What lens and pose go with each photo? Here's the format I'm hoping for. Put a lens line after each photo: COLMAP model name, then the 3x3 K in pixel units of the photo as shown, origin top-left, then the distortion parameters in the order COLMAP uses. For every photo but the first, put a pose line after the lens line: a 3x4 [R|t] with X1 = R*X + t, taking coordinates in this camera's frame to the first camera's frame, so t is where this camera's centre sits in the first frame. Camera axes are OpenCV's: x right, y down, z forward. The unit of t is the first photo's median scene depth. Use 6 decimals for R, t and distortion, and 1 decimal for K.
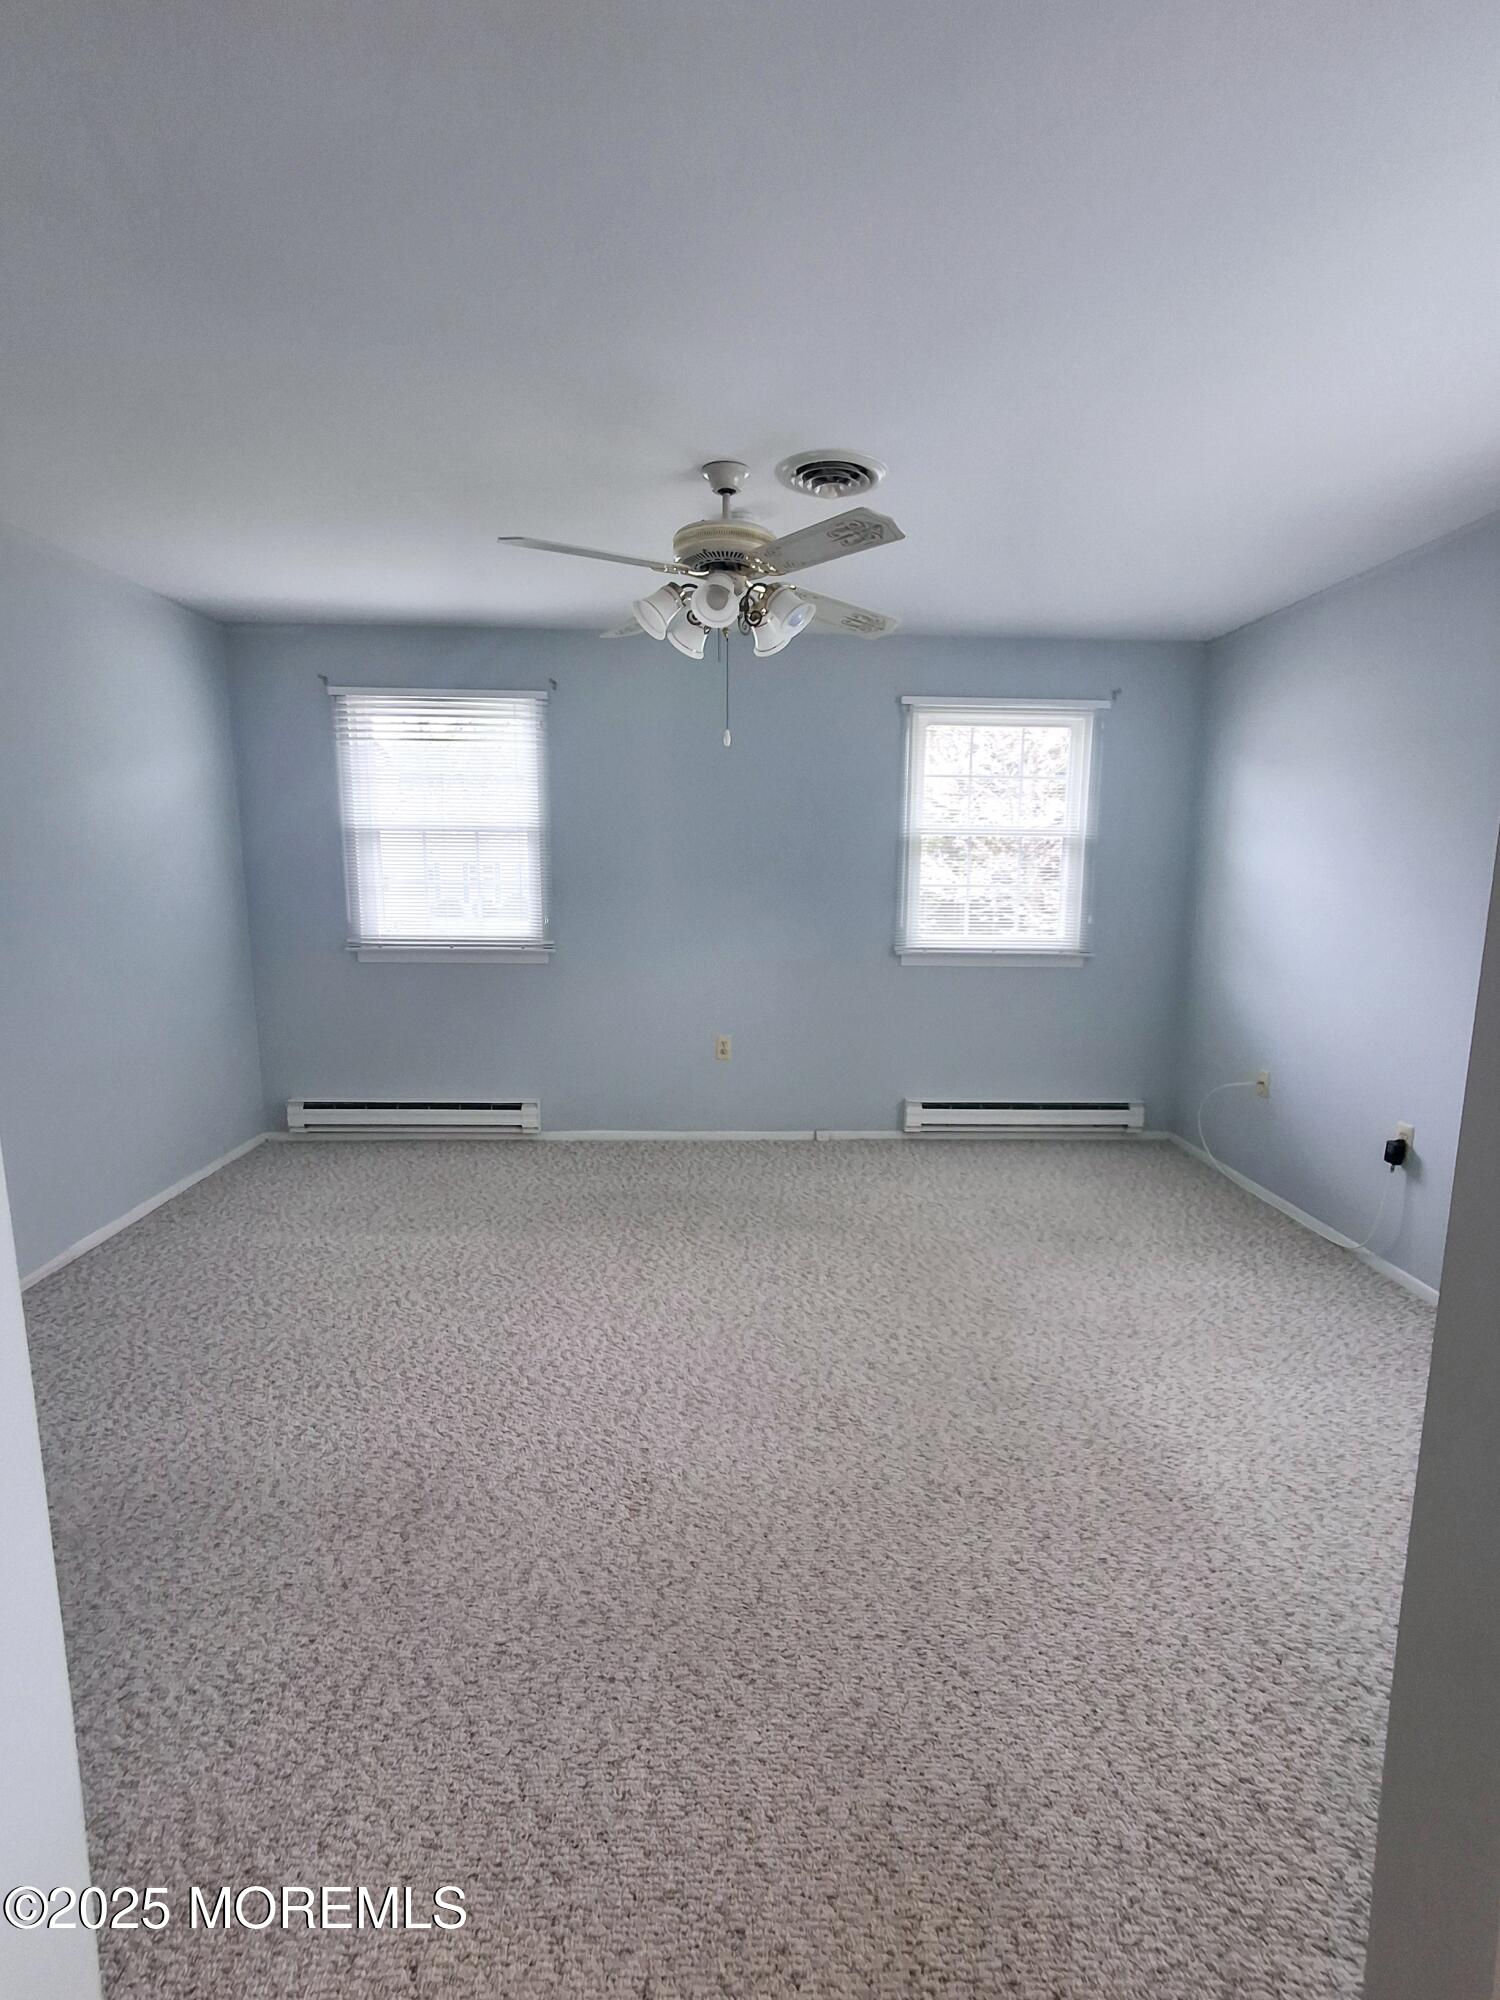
lens RADIAL K [[914.2, 0, 761.6], [0, 914.2, 1007.9], [0, 0, 1]] dist [-0.007918, 0.008430]
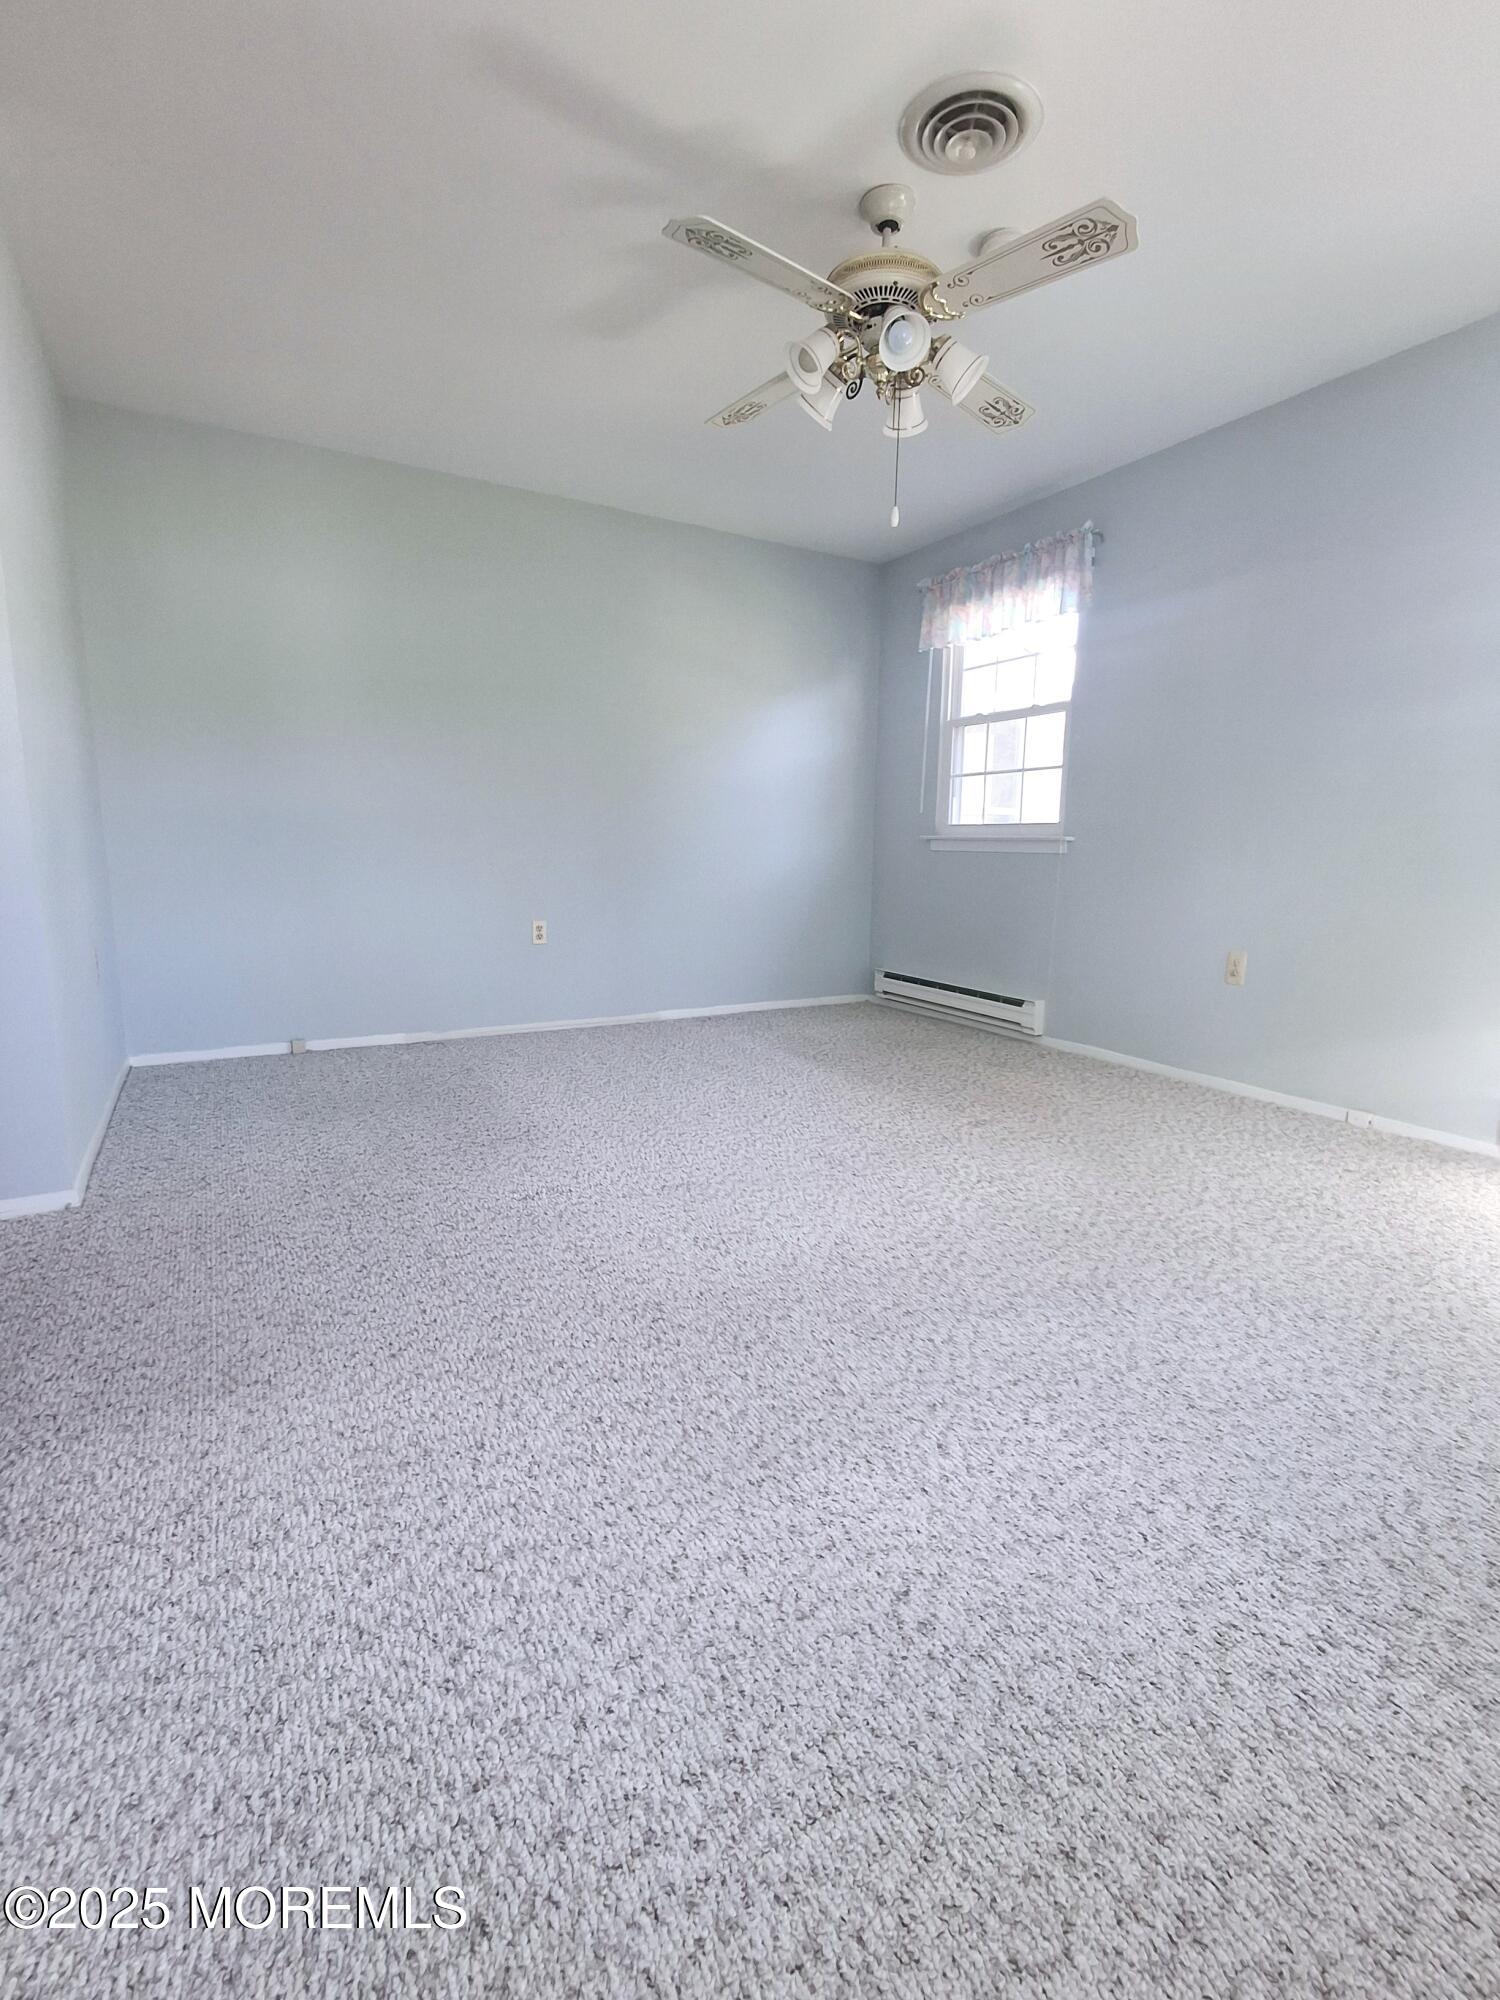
lens RADIAL K [[914.2, 0, 761.6], [0, 914.2, 1007.9], [0, 0, 1]] dist [-0.007918, 0.008430]
pose [[0.474085, 0.151216, -0.867397, 1.040600], [-0.146760, 0.984932, 0.091493, 0.152064], [0.868162, 0.083924, 0.489134, 0.679798]]
